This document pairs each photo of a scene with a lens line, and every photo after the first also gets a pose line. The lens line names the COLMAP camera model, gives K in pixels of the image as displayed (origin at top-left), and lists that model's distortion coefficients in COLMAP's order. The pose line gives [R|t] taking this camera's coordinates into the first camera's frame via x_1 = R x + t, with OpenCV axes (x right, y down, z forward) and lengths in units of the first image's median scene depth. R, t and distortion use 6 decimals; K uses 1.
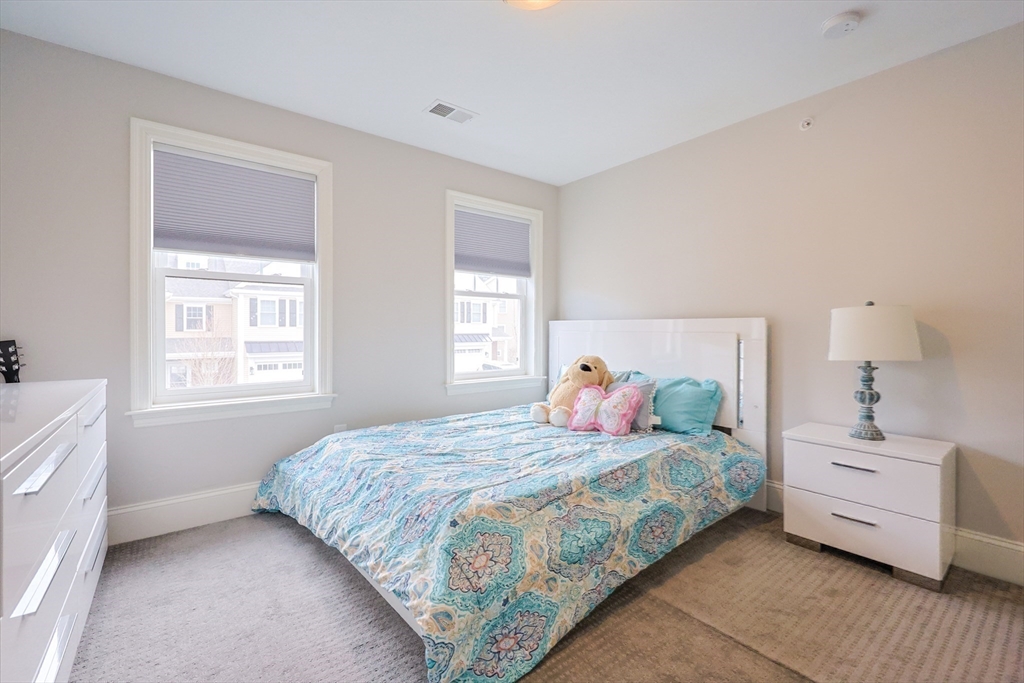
lens RADIAL K [[444.7, 0, 513.2], [0, 444.7, 333.1], [0, 0, 1]] dist [0.001047, -0.000676]
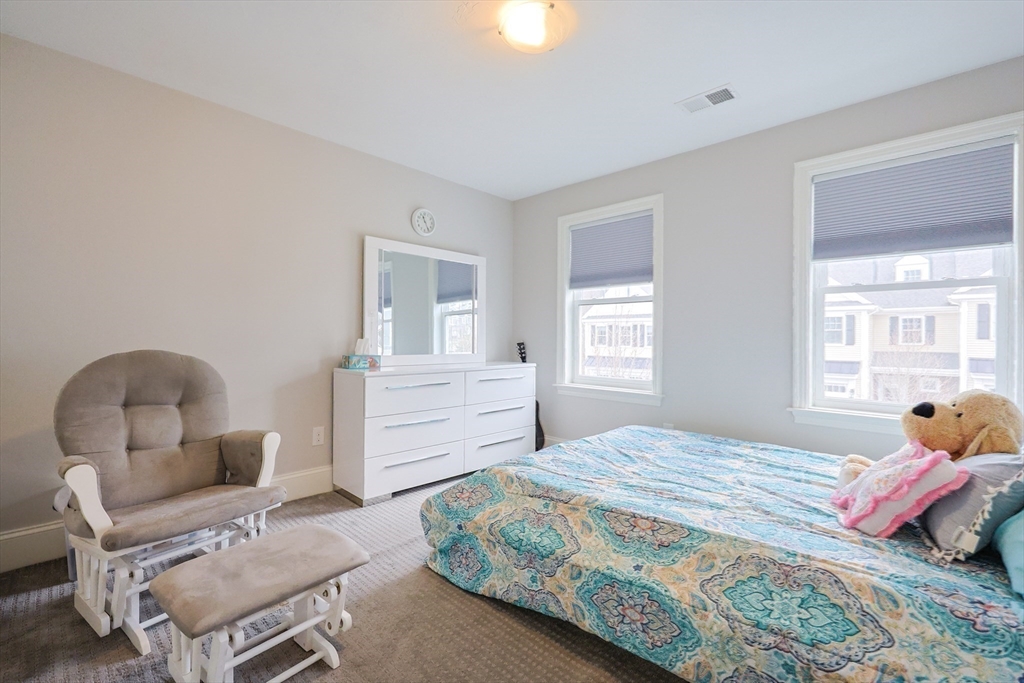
lens RADIAL K [[444.7, 0, 508.6], [0, 444.7, 339.0], [0, 0, 1]] dist [0.001047, -0.000676]
pose [[0.122701, -0.000149, -0.992444, 0.953913], [-0.017483, 0.999844, -0.002312, 0.005443], [0.992290, 0.017634, 0.122679, 0.660239]]
